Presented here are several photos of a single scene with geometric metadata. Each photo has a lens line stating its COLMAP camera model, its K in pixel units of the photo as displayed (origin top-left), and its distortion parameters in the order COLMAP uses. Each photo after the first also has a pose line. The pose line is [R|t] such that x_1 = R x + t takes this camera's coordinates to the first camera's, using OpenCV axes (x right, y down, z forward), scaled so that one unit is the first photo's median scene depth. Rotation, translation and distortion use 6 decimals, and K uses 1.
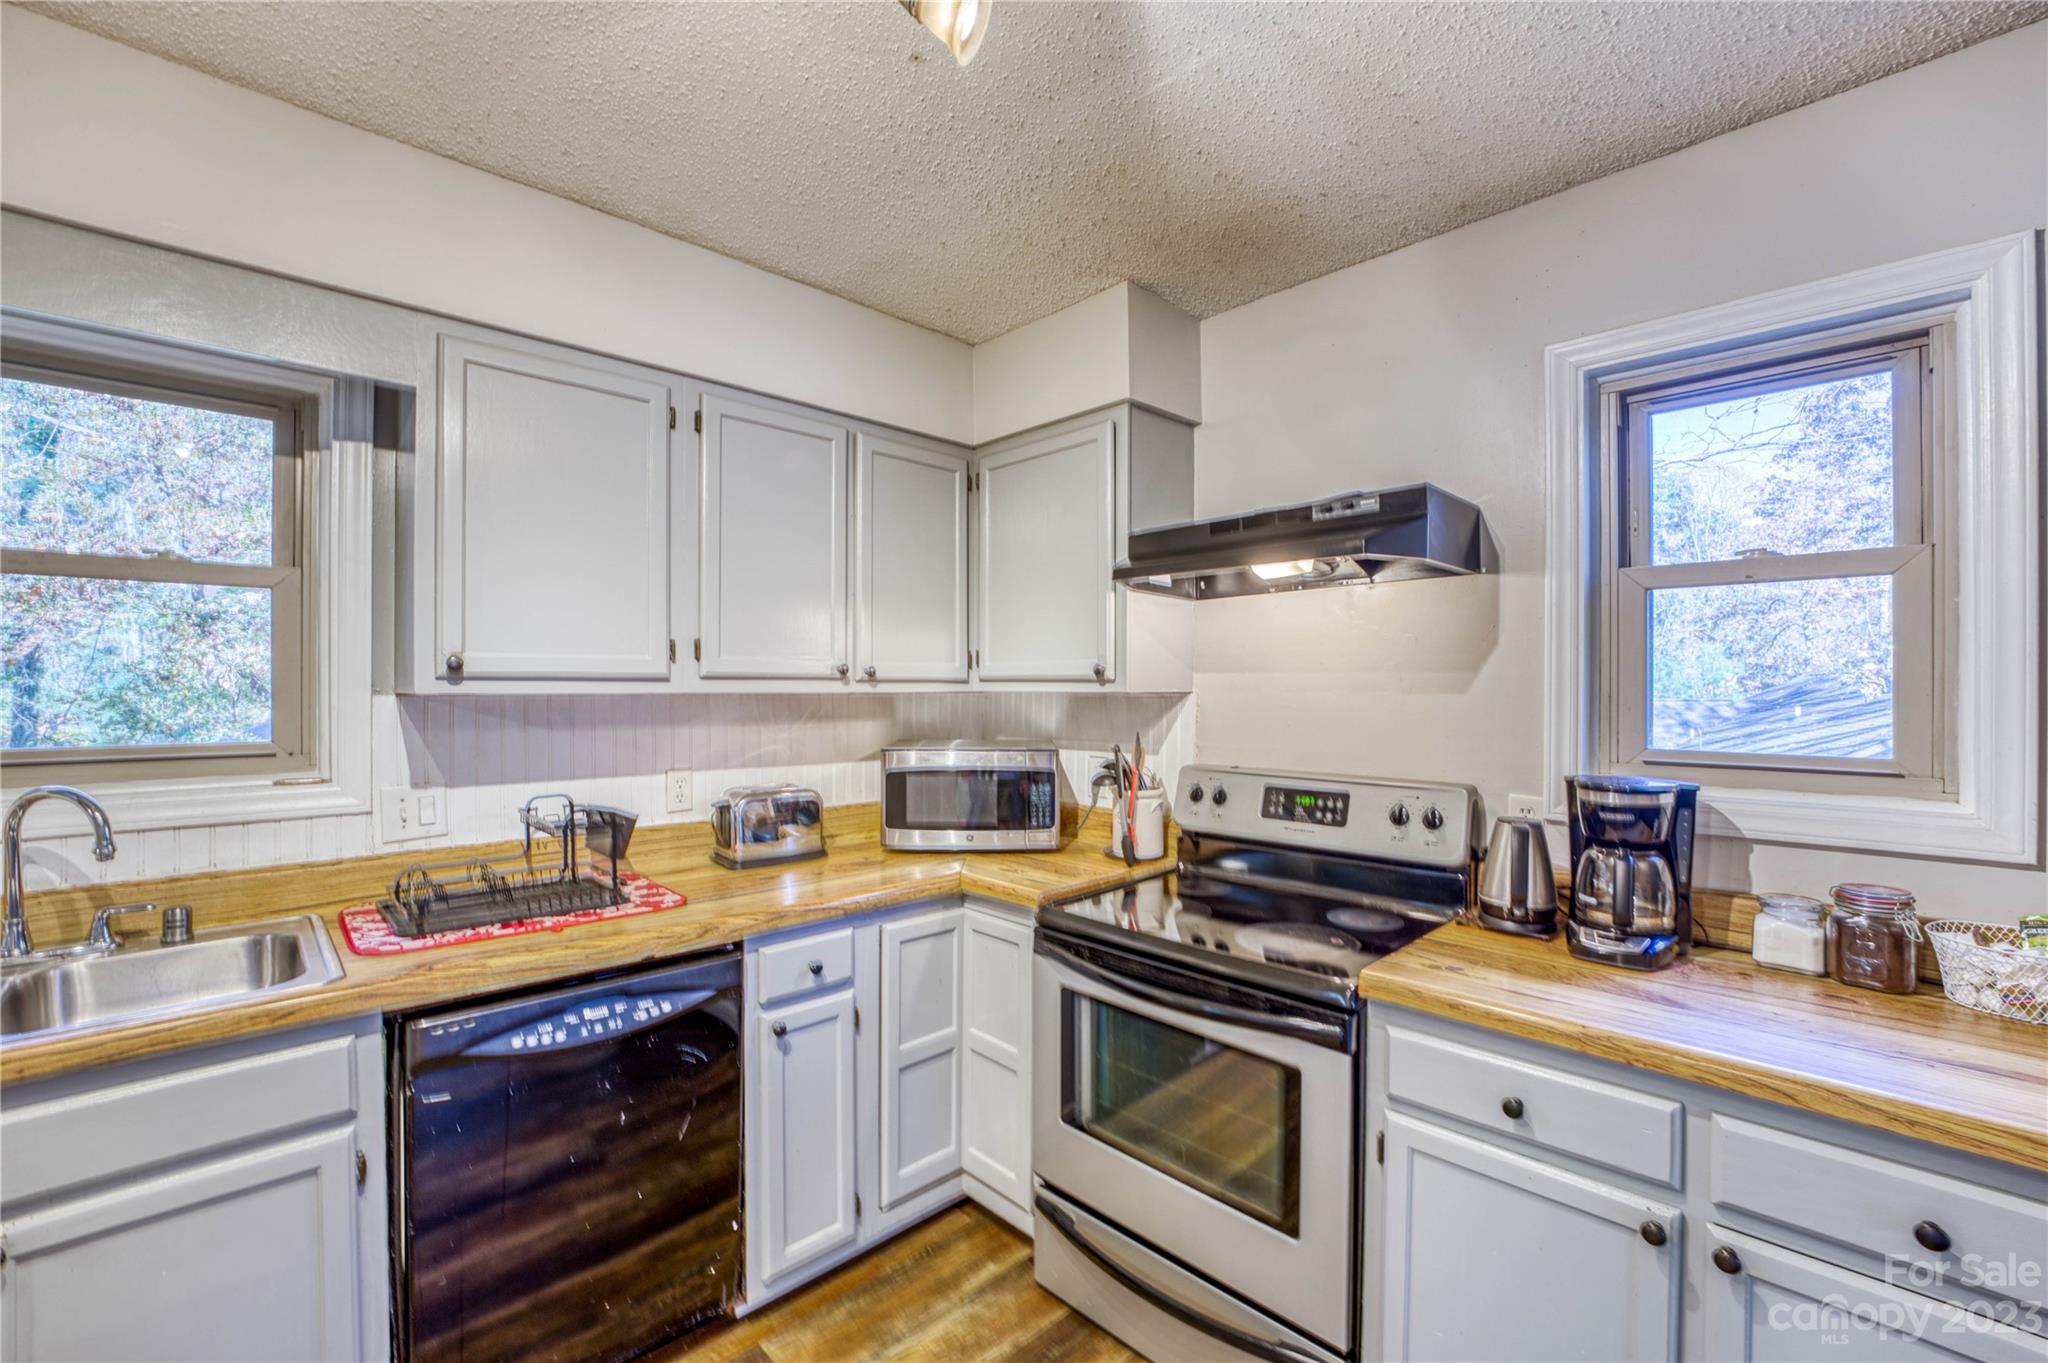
lens RADIAL K [[829.3, 0, 1044.4], [0, 829.3, 687.4], [0, 0, 1]] dist [-0.030751, 0.004242]
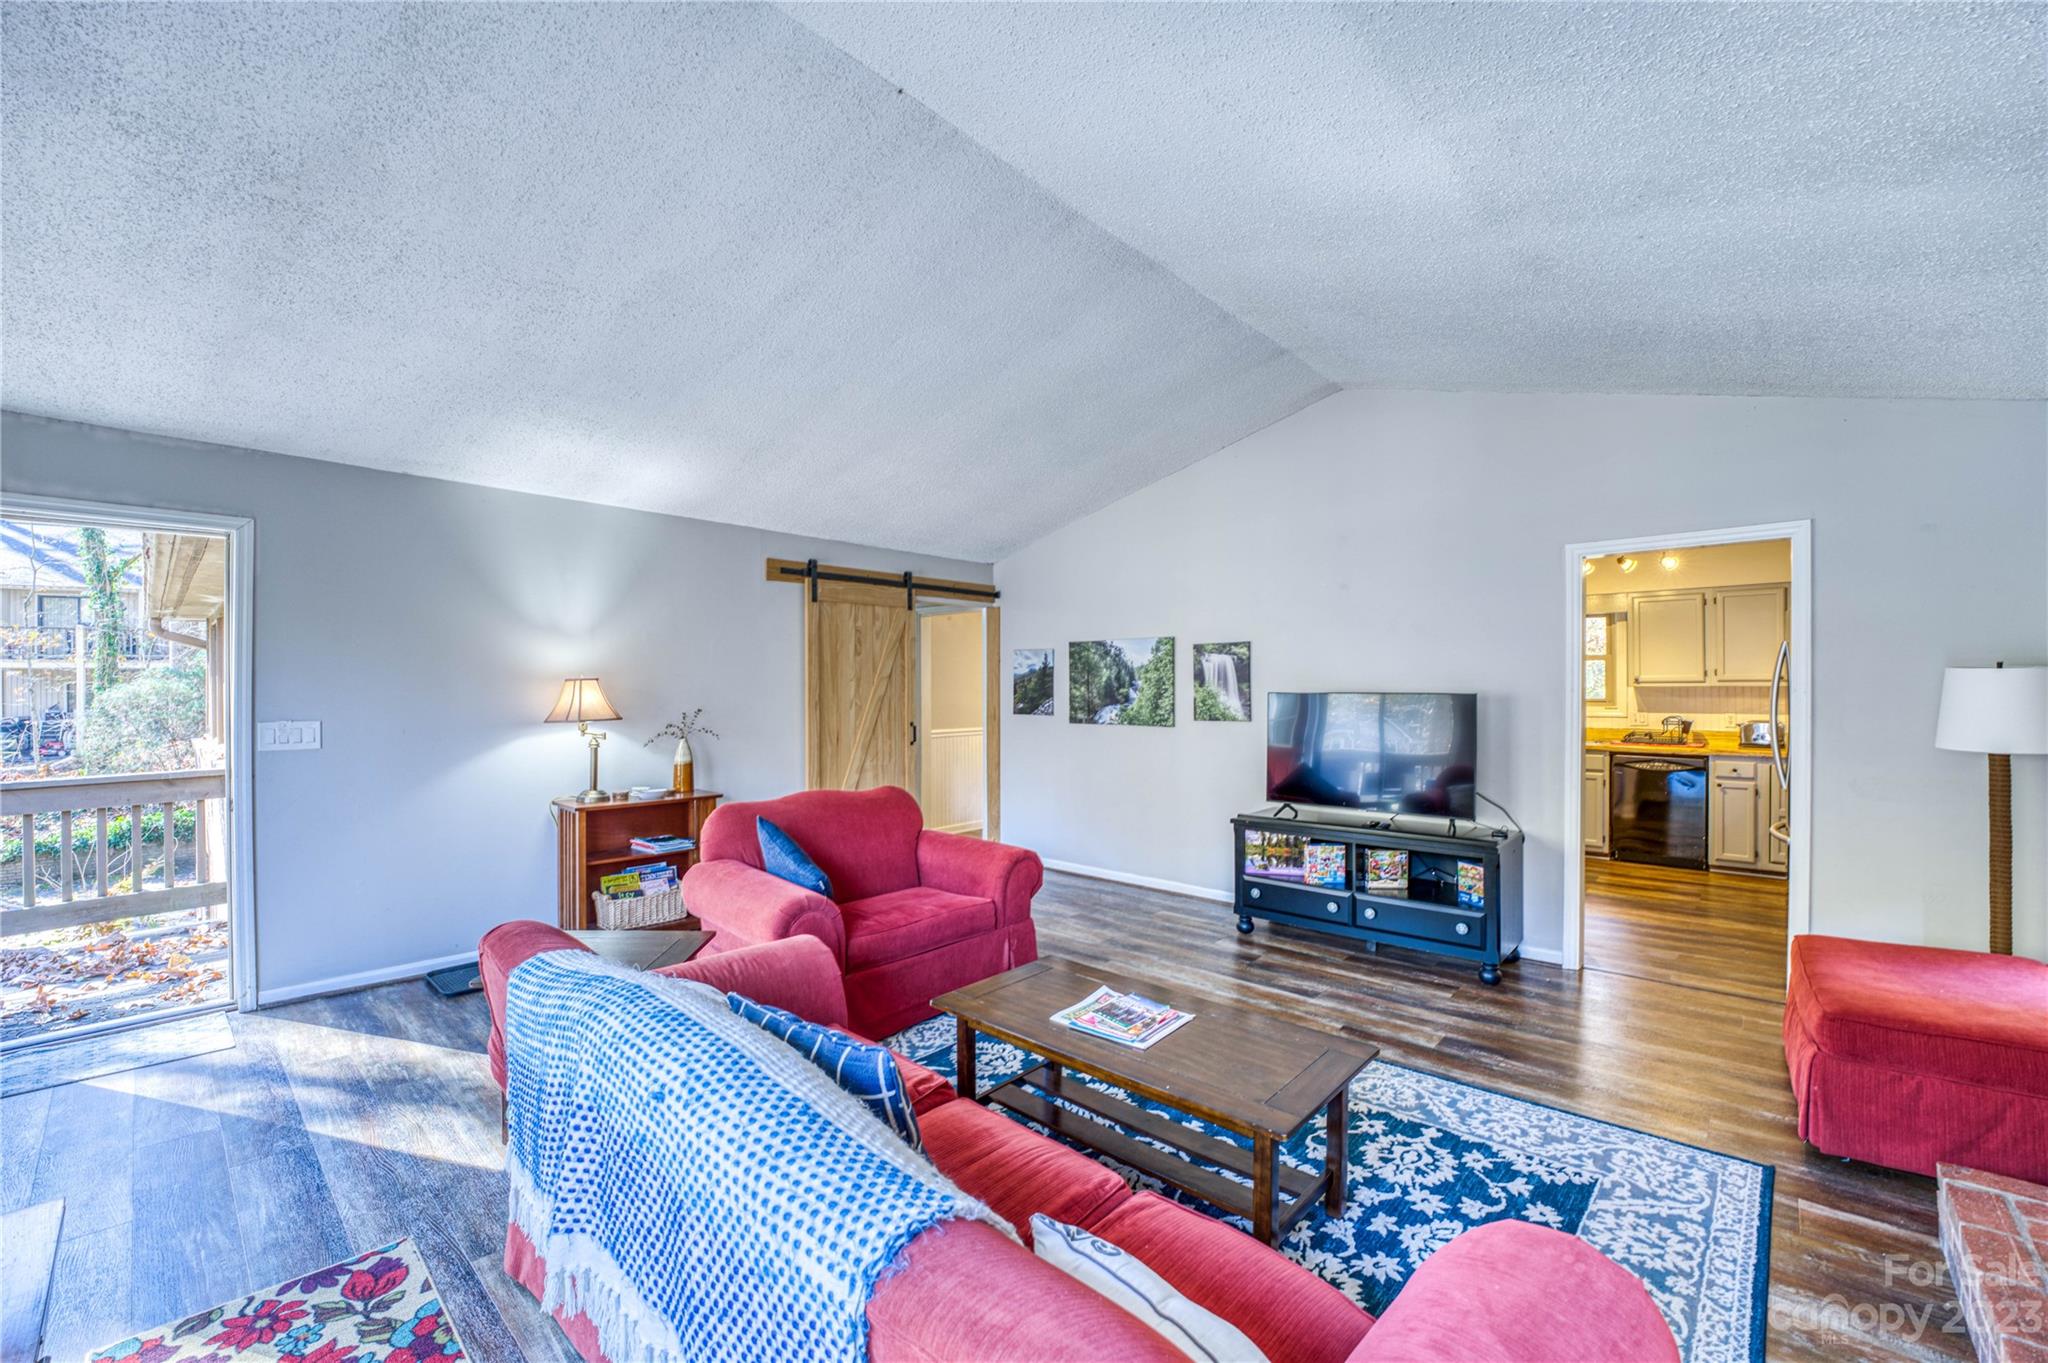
lens RADIAL K [[829.3, 0, 1017.0], [0, 829.3, 688.4], [0, 0, 1]] dist [-0.030751, 0.004242]
pose [[0.038455, -0.003784, -0.999253, 2.858834], [0.005533, 0.999978, -0.003574, 0.013371], [0.999245, -0.005391, 0.038475, -1.986365]]
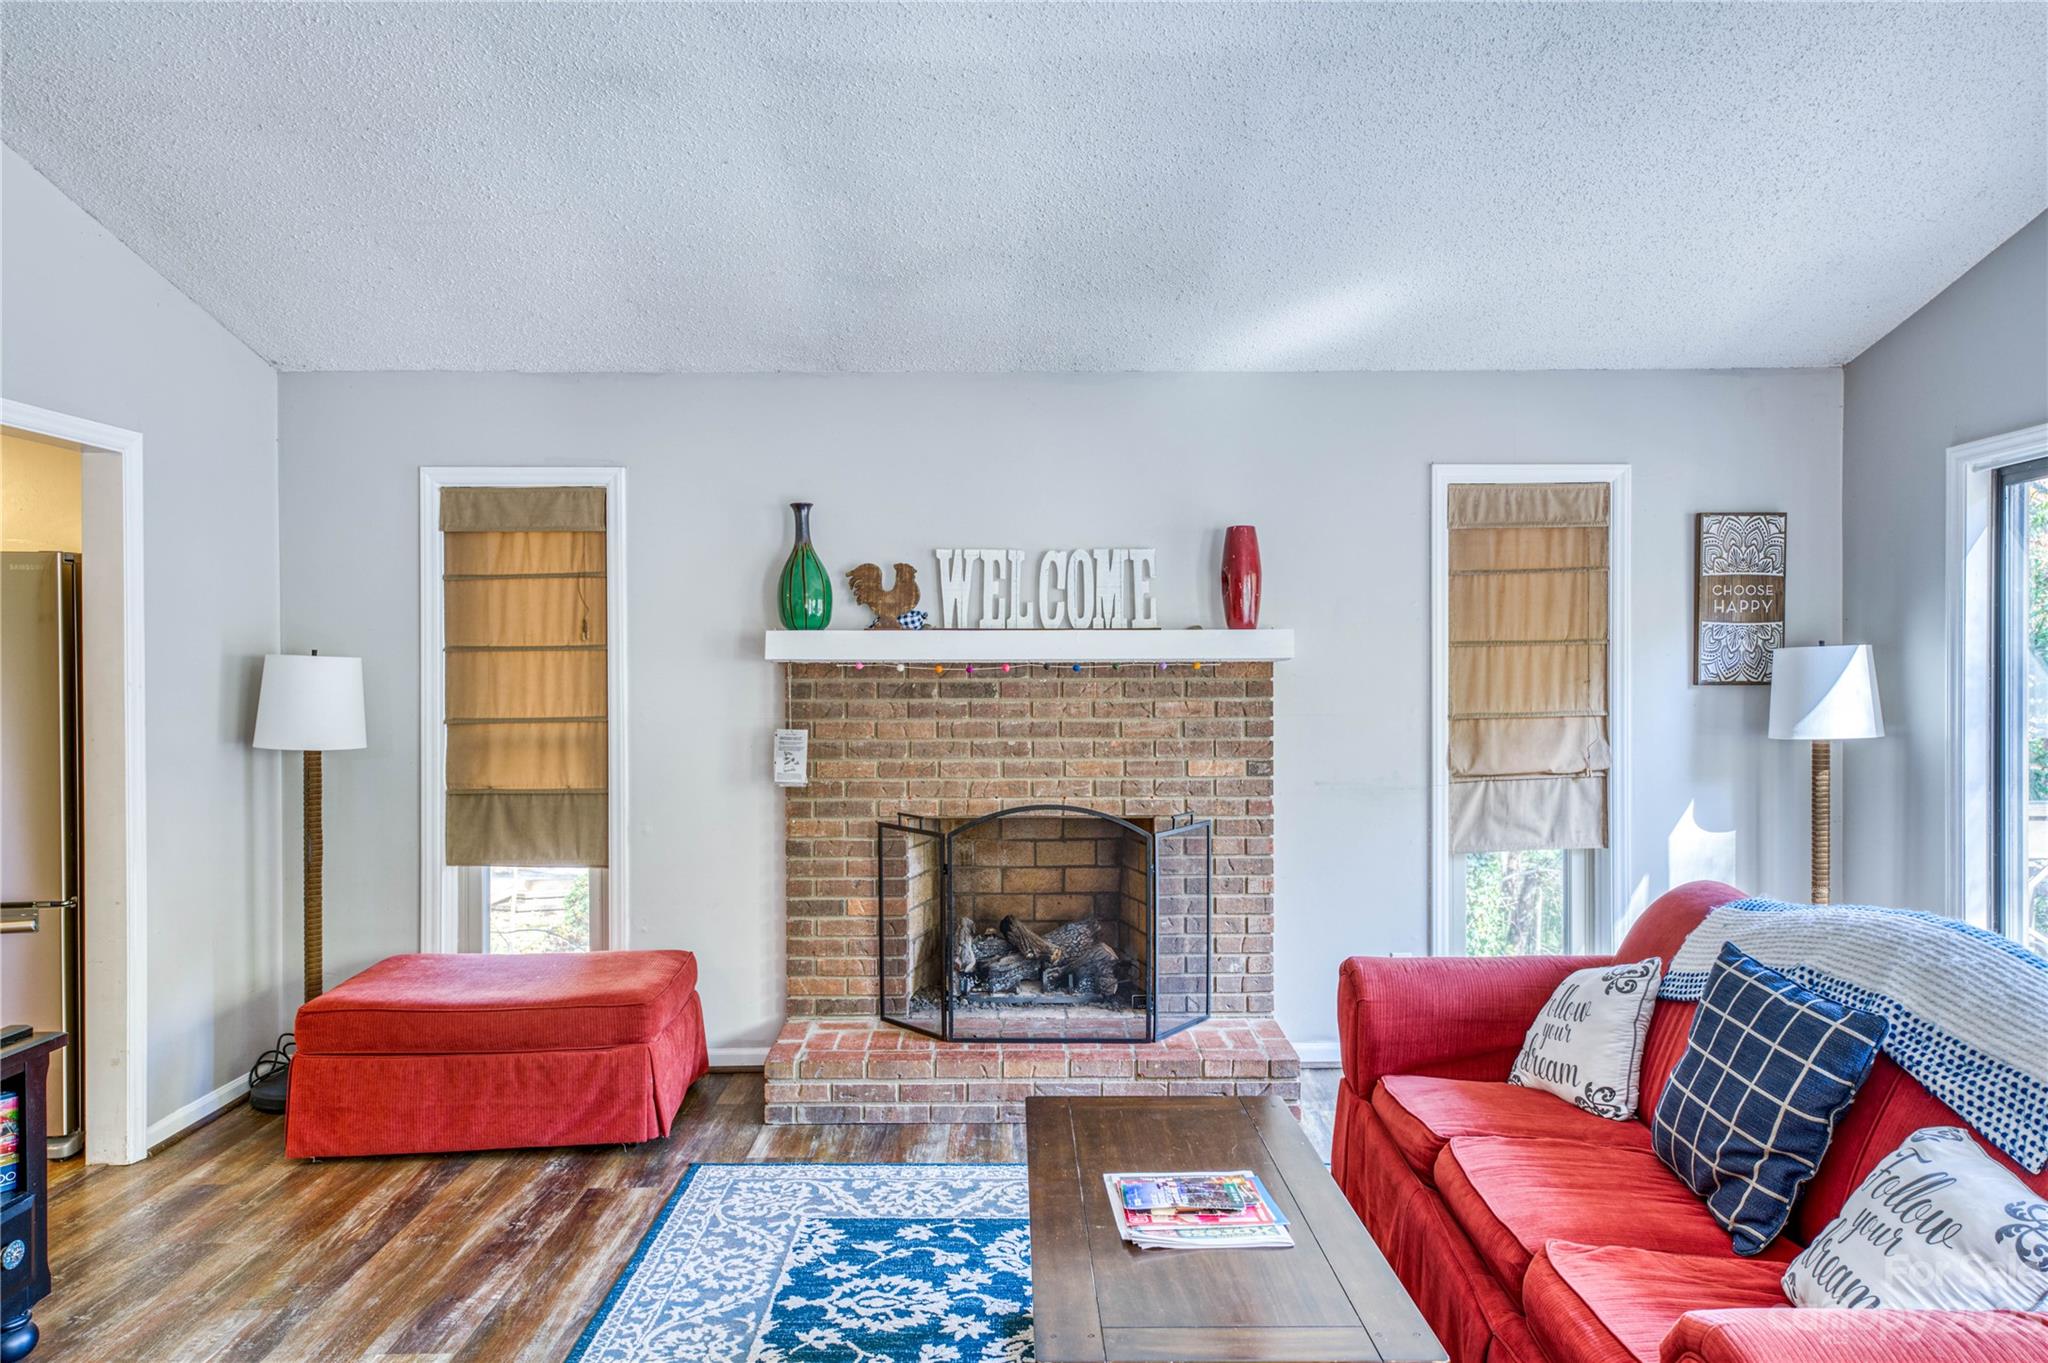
lens RADIAL K [[1326.2, 0, 1024.1], [0, 1326.2, 683.9], [0, 0, 1]] dist [0.020759, -0.003557]
pose [[0.699294, -0.016160, 0.714651, 0.485242], [0.007199, 0.999853, 0.015565, -0.000266], [-0.714798, -0.005740, 0.699308, -2.565731]]
